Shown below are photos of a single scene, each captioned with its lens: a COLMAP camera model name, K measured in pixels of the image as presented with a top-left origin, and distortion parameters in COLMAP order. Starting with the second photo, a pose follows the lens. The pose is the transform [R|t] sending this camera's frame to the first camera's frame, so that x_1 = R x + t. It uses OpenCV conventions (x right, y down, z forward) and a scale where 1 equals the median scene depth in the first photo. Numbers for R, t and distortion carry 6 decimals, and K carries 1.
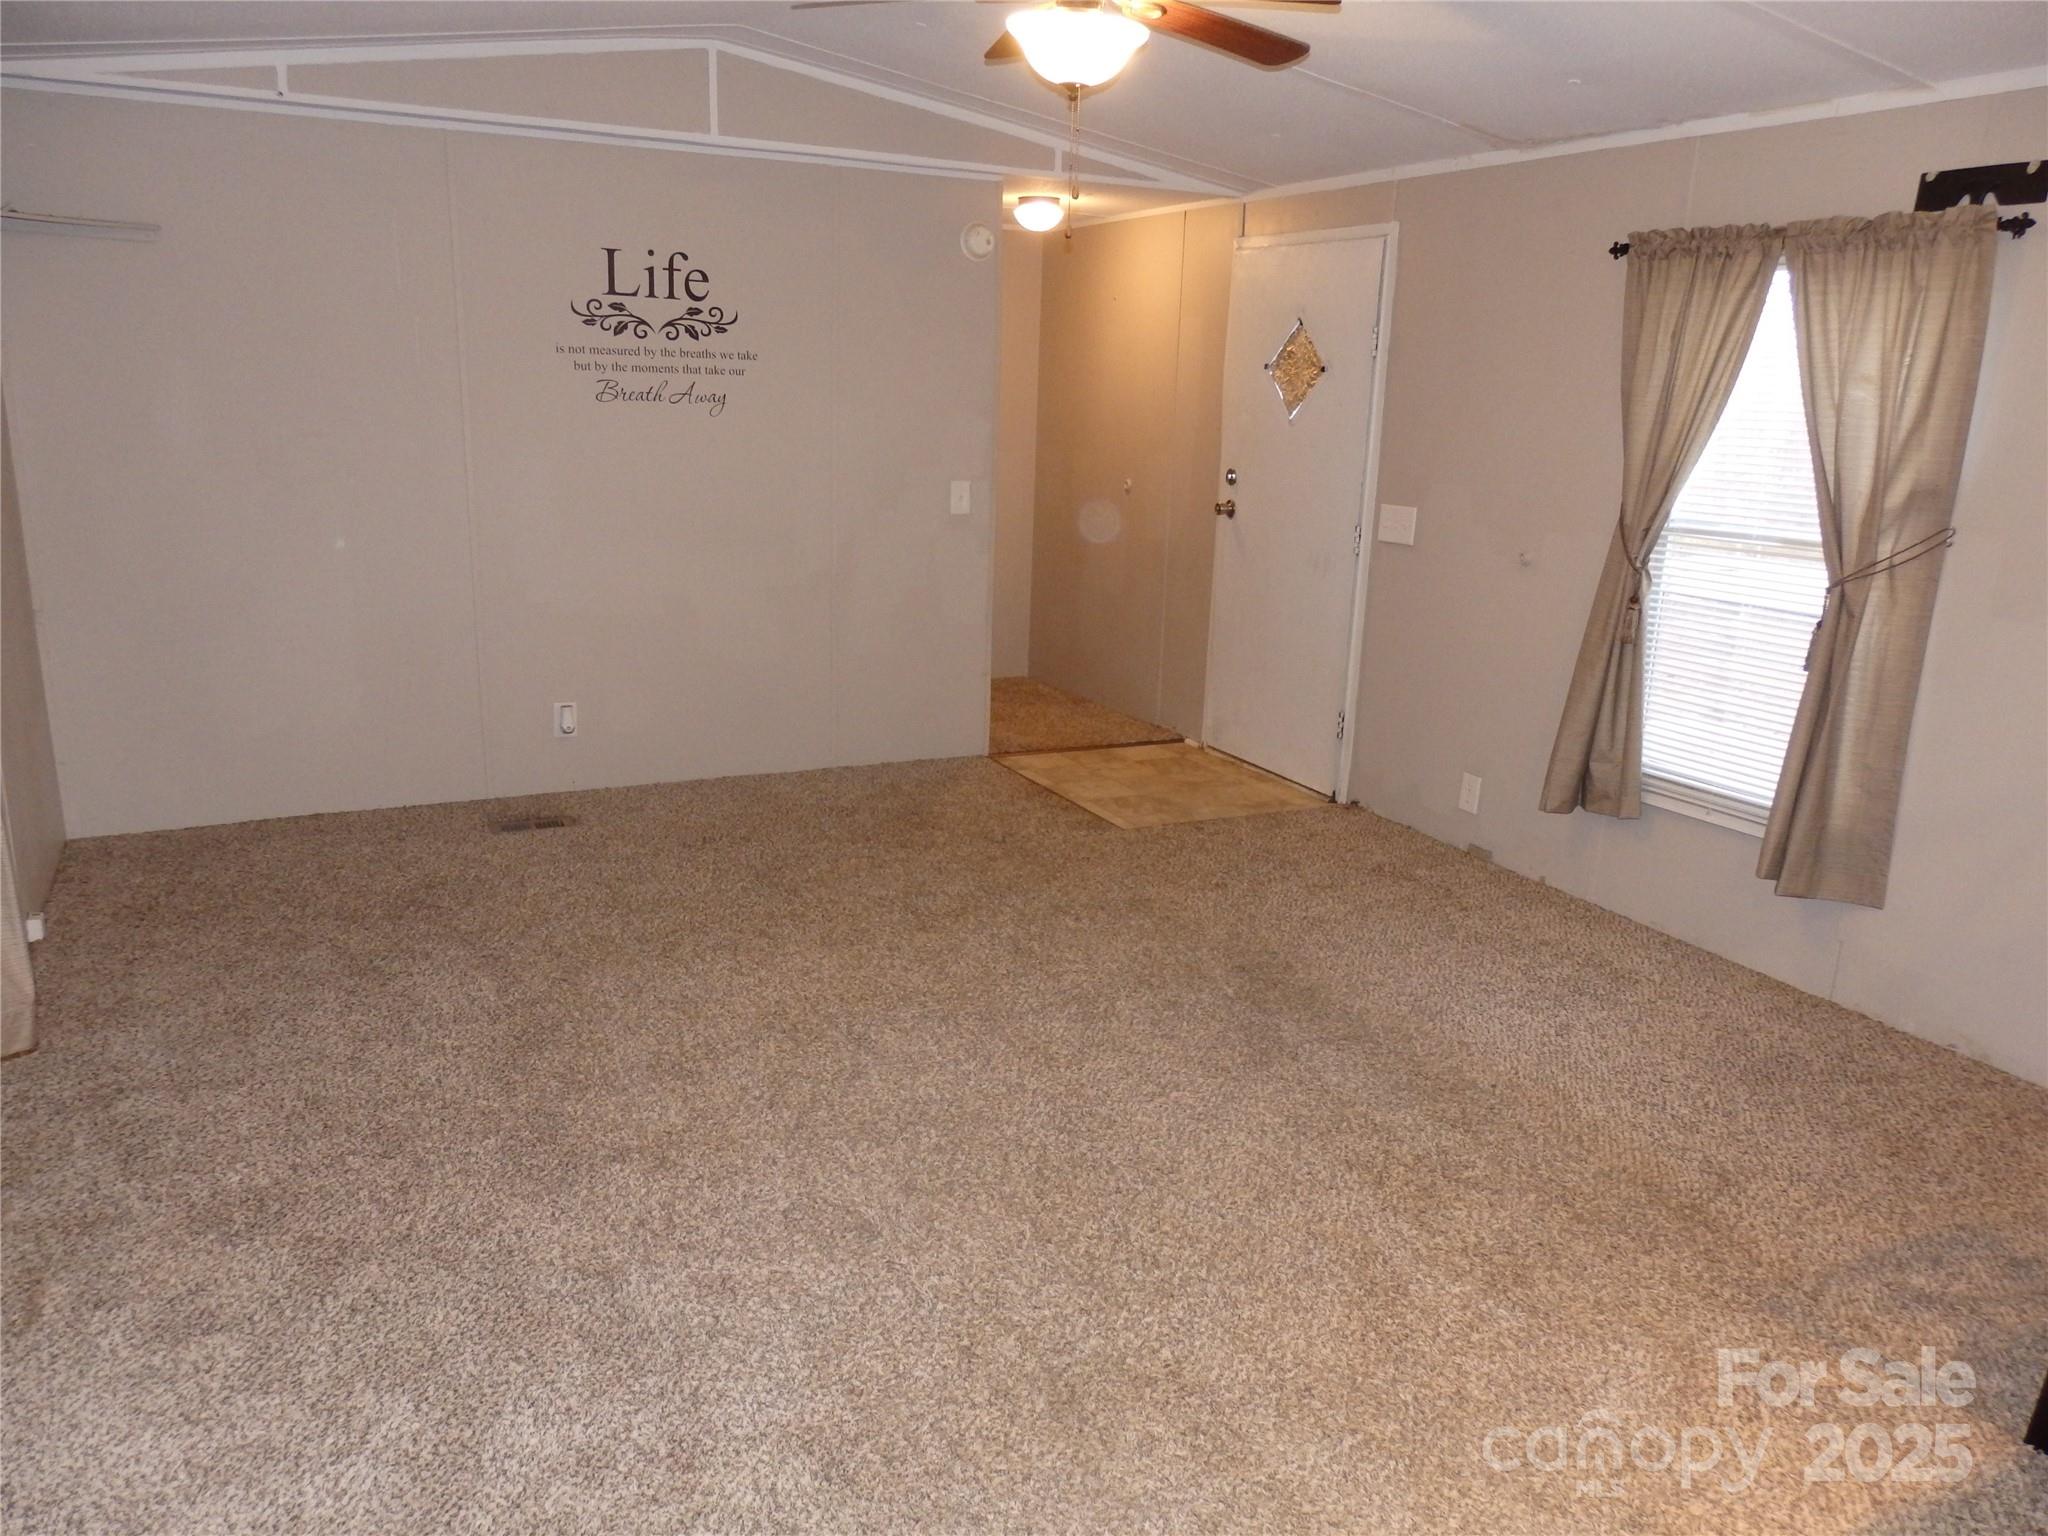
lens RADIAL K [[1523.7, 0, 1029.8], [0, 1523.7, 776.7], [0, 0, 1]] dist [0.007962, 0.004836]
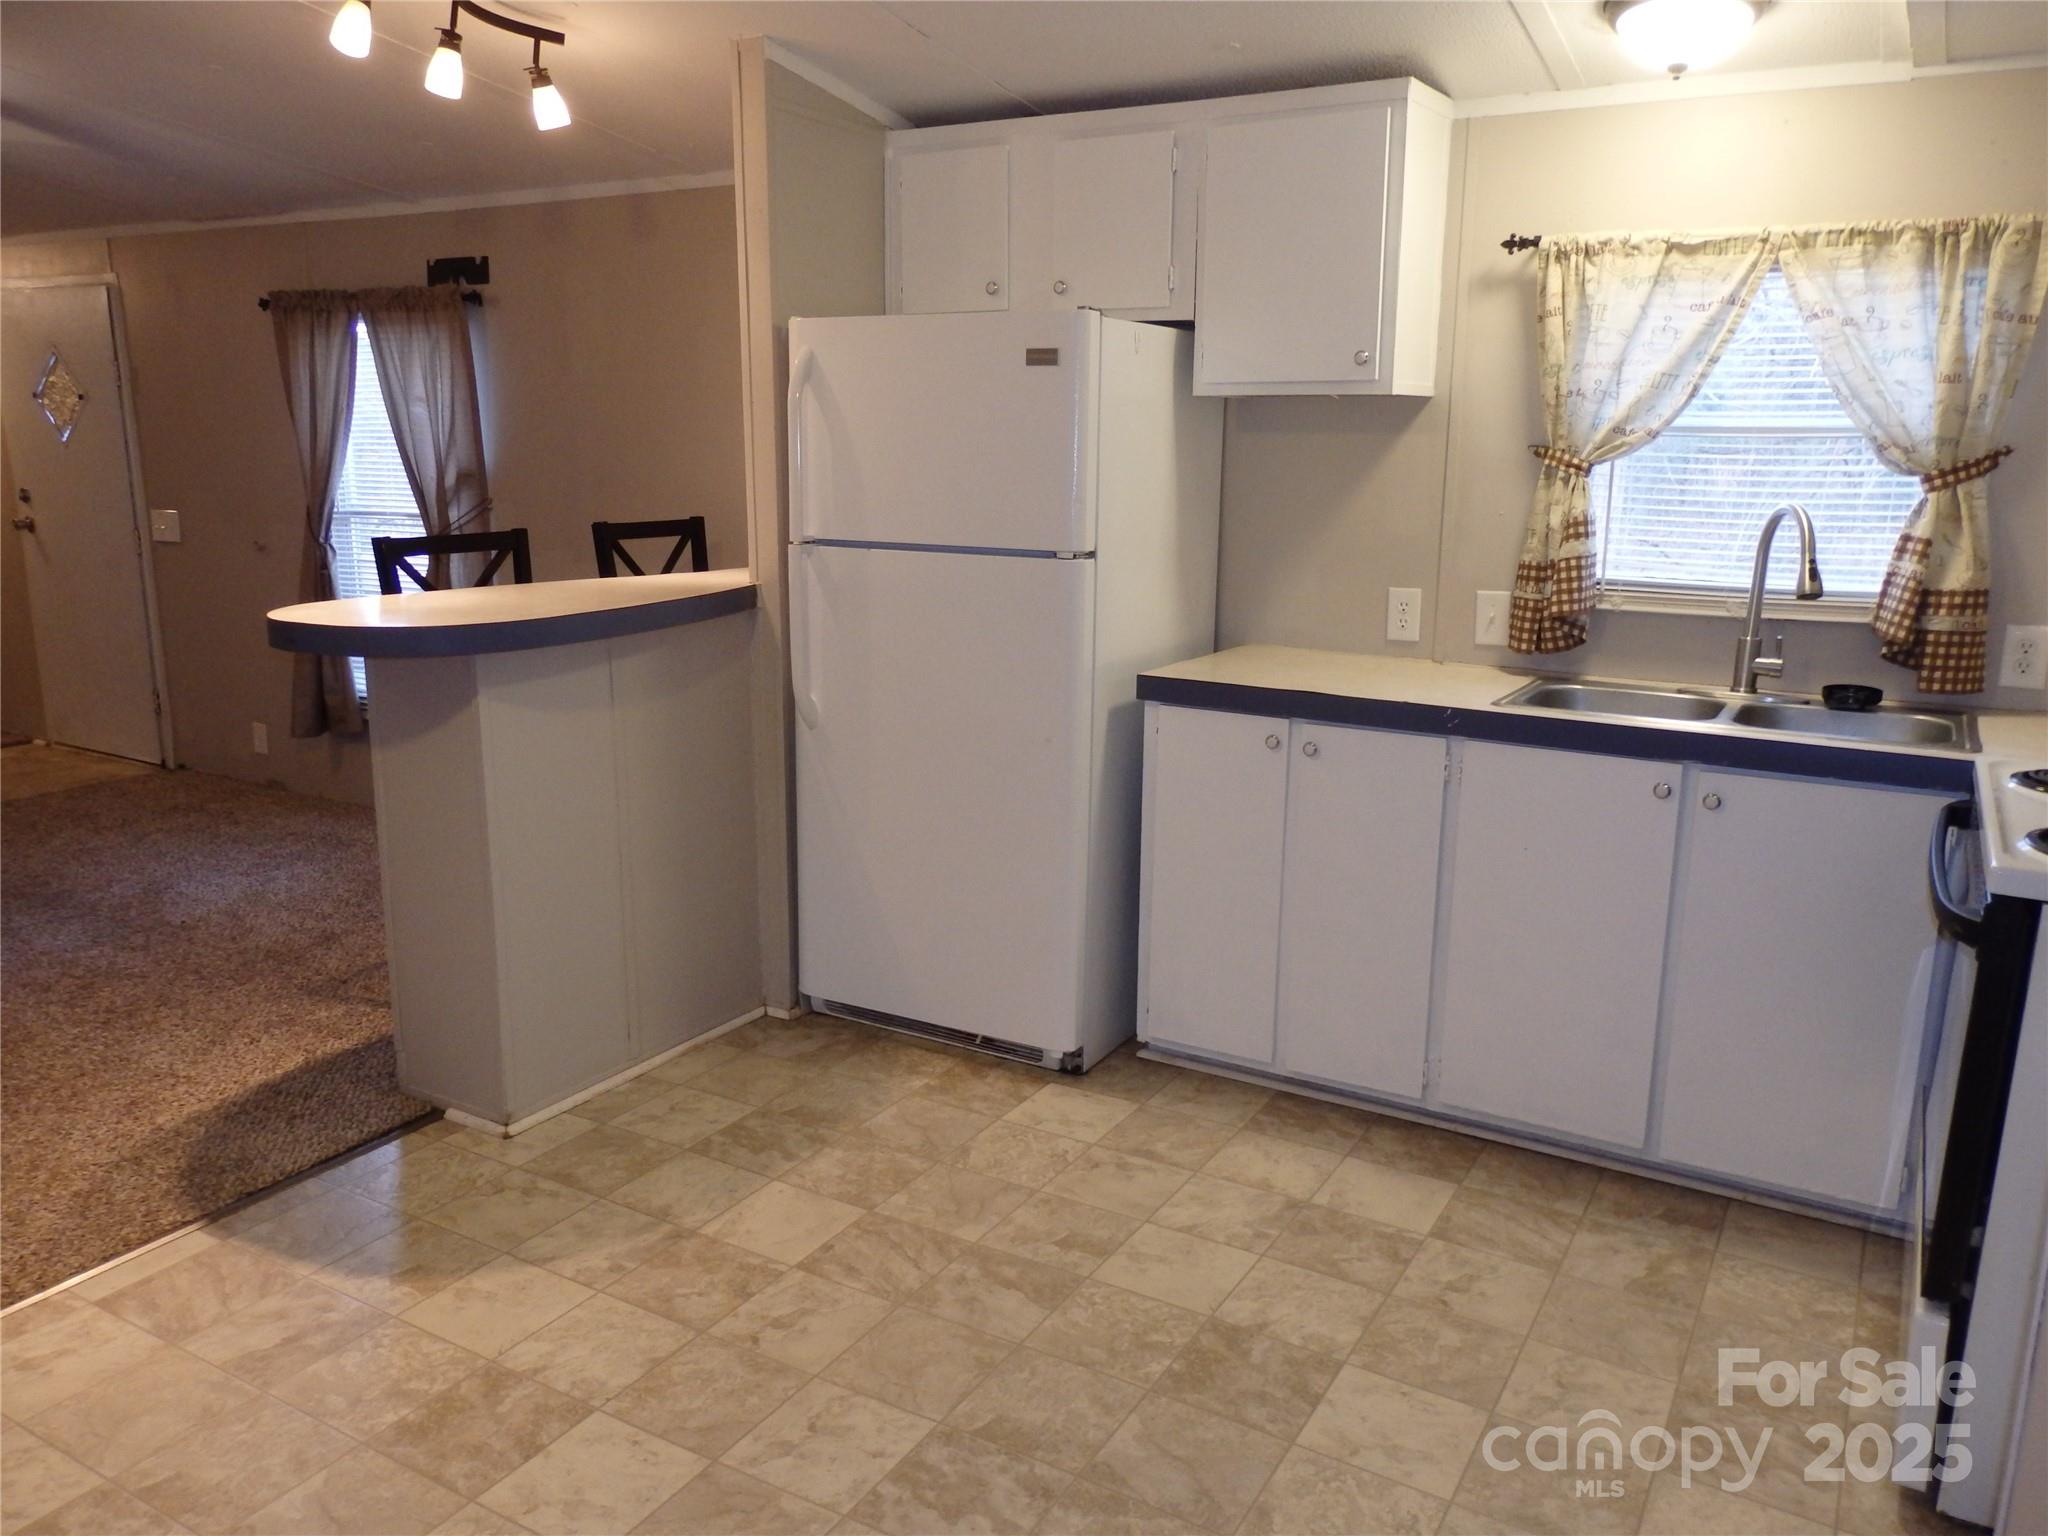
lens RADIAL K [[1517.9, 0, 1024.0], [0, 1517.9, 768.0], [0, 0, 1]] dist [0.008659, 0.005132]
pose [[0.842479, -0.147434, 0.518163, 0.207732], [0.157622, 0.987193, 0.024610, 0.125283], [-0.515155, 0.060940, 0.854928, -0.453064]]
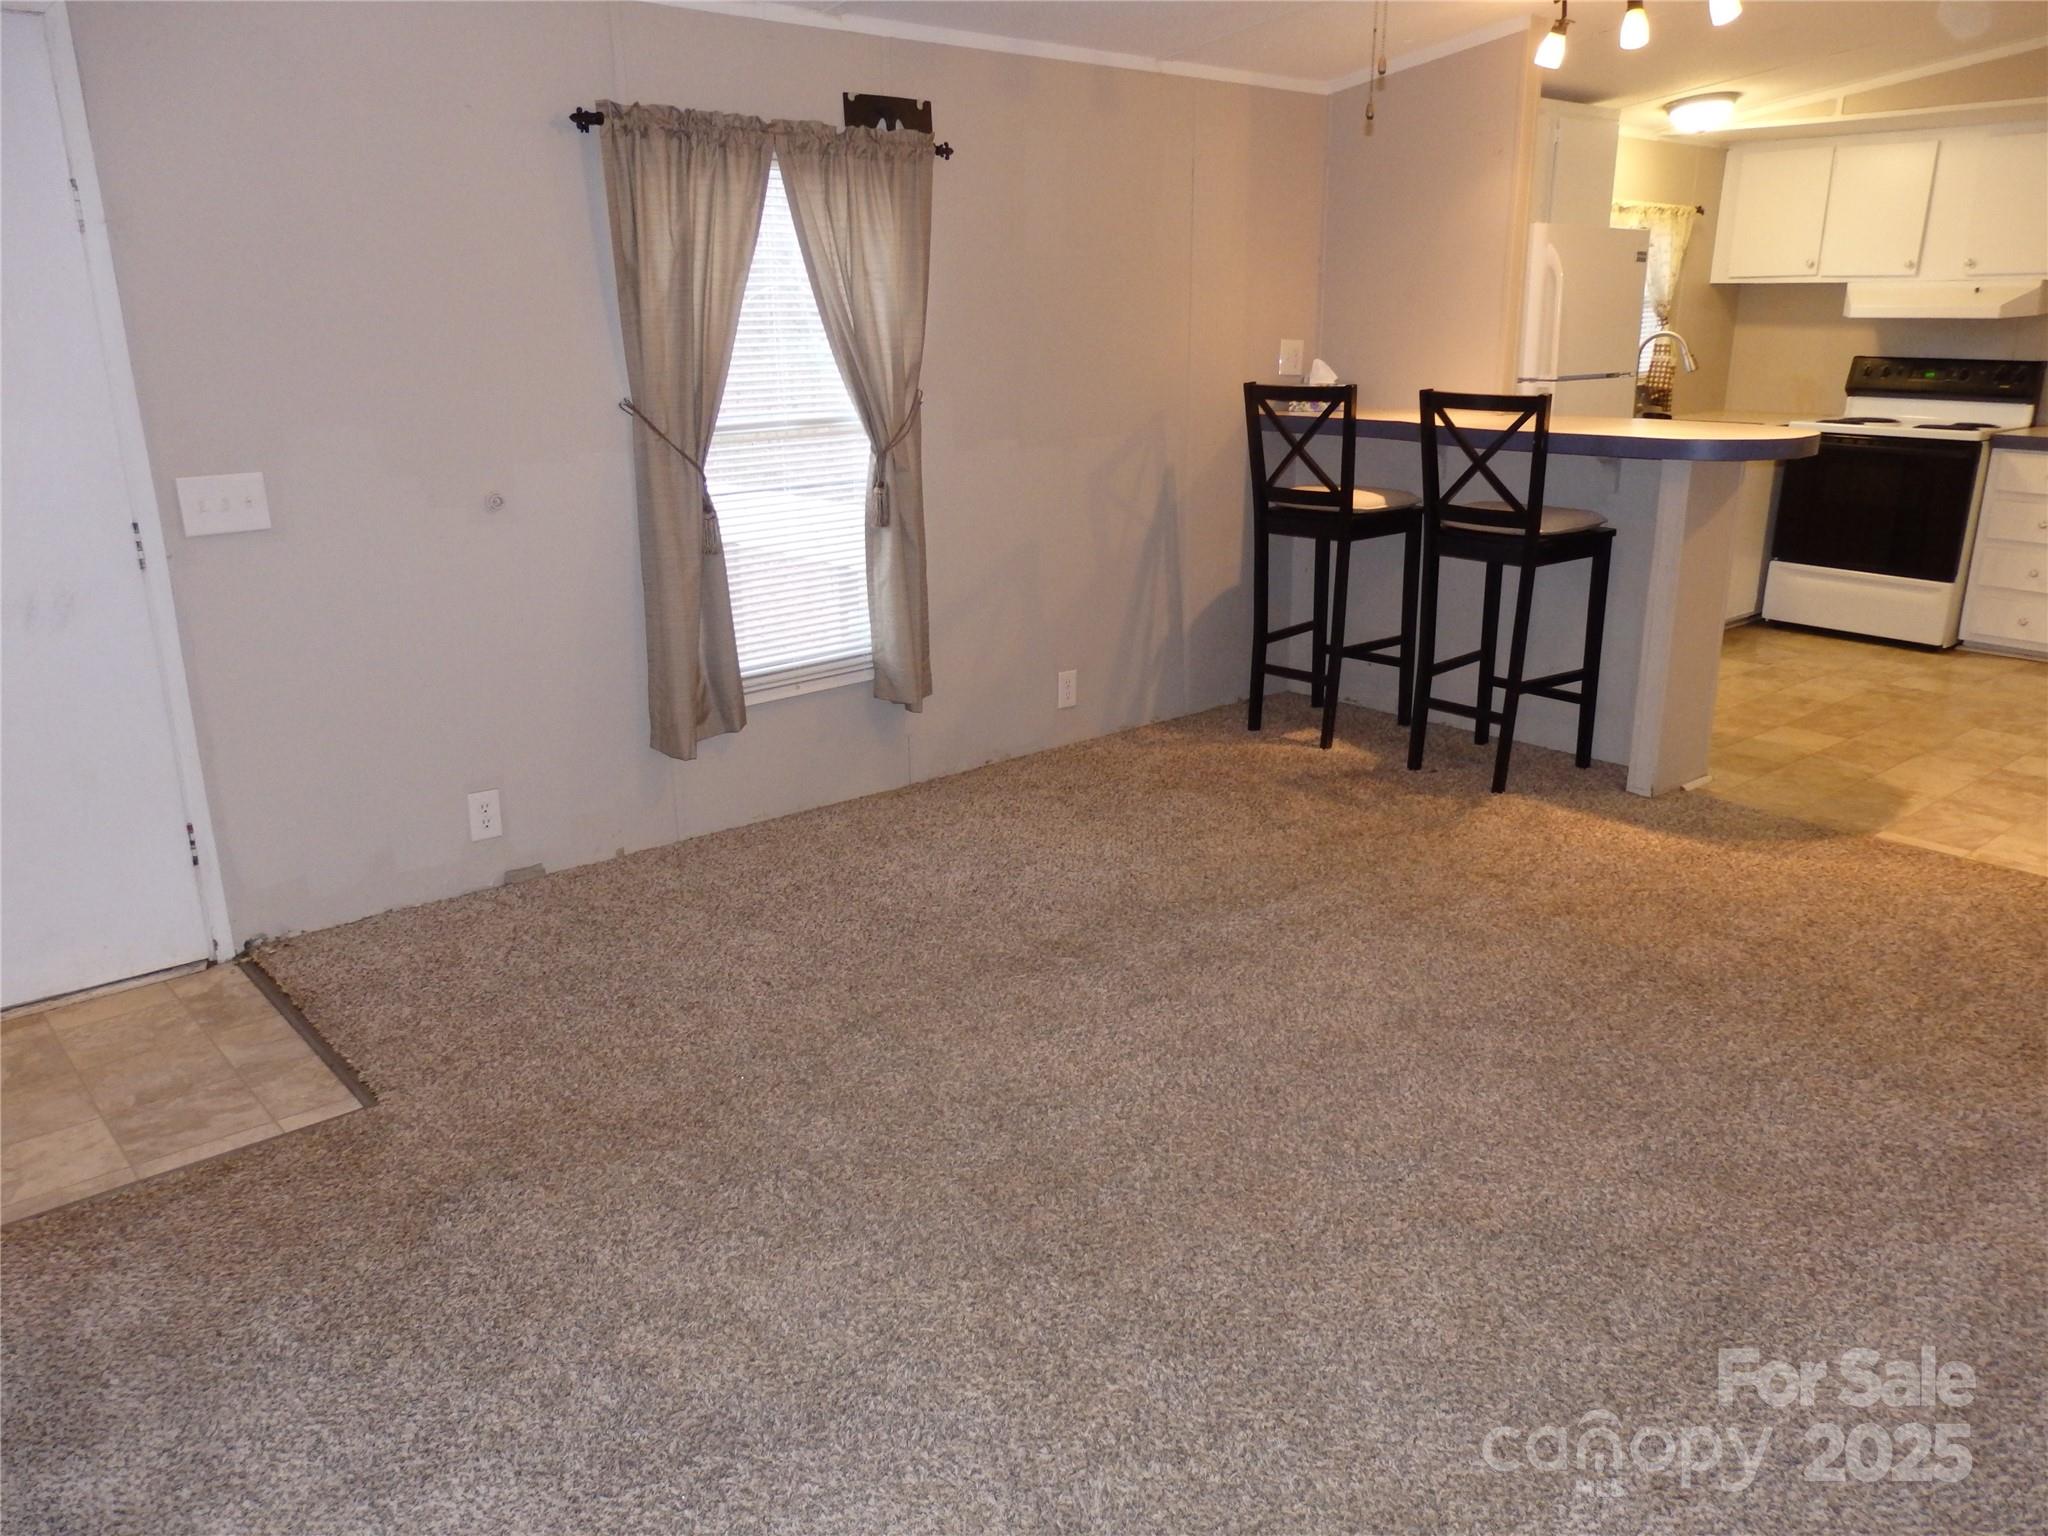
lens RADIAL K [[1526.0, 0, 1048.8], [0, 1526.0, 767.2], [0, 0, 1]] dist [0.011421, 0.000460]
pose [[-0.248617, -0.316644, 0.915383, -0.607005], [0.236346, 0.896658, 0.374358, -0.291775], [-0.939324, 0.309419, -0.148086, 1.041715]]
